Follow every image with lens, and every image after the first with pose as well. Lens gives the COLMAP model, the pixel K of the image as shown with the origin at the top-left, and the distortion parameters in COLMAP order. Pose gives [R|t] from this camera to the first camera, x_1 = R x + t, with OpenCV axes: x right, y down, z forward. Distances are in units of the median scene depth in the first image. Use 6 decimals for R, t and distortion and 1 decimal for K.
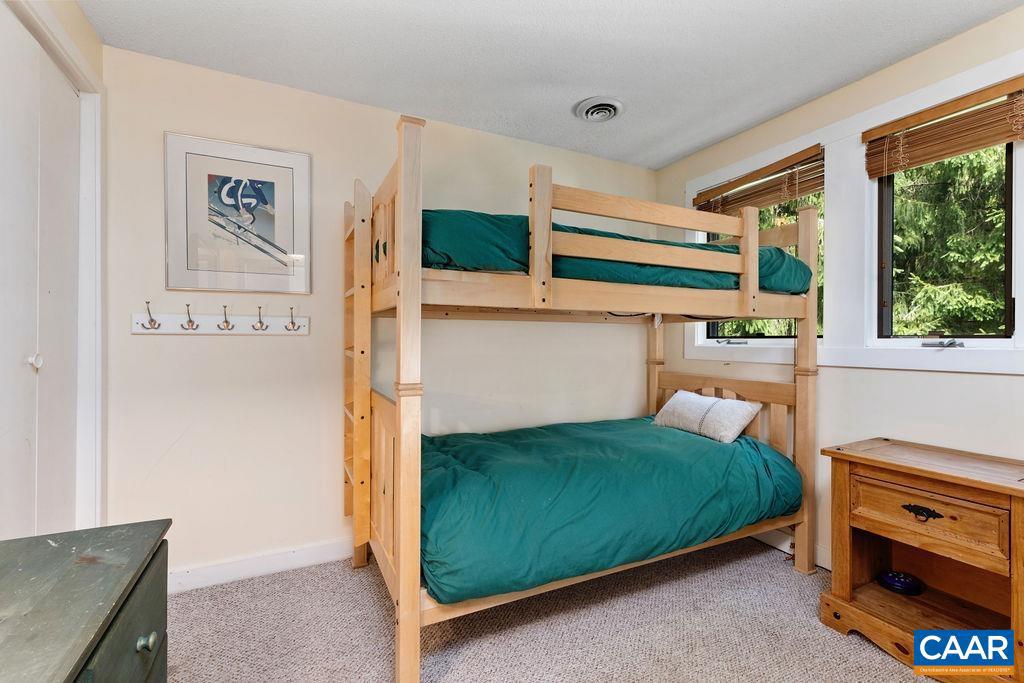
lens RADIAL K [[465.0, 0, 519.3], [0, 465.0, 341.4], [0, 0, 1]] dist [-0.002463, -0.000272]
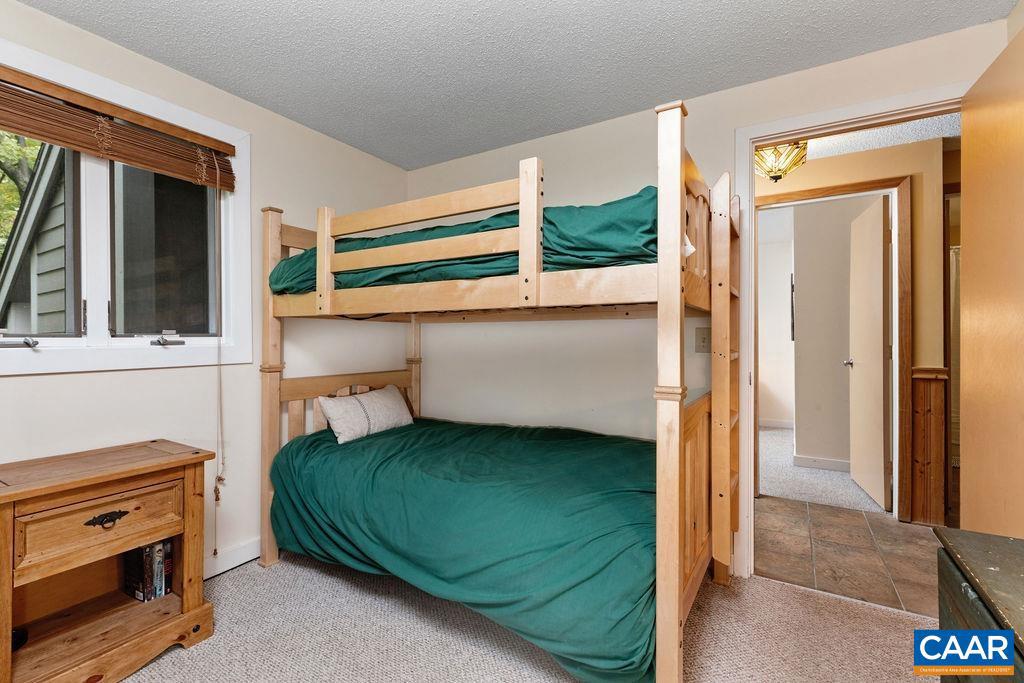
lens RADIAL K [[465.0, 0, 517.8], [0, 465.0, 337.3], [0, 0, 1]] dist [-0.002463, -0.000272]
pose [[-0.538229, 0.003514, 0.842791, -0.427873], [0.010611, 0.999940, 0.002608, -0.005919], [-0.842732, 0.010346, -0.538234, 0.820185]]
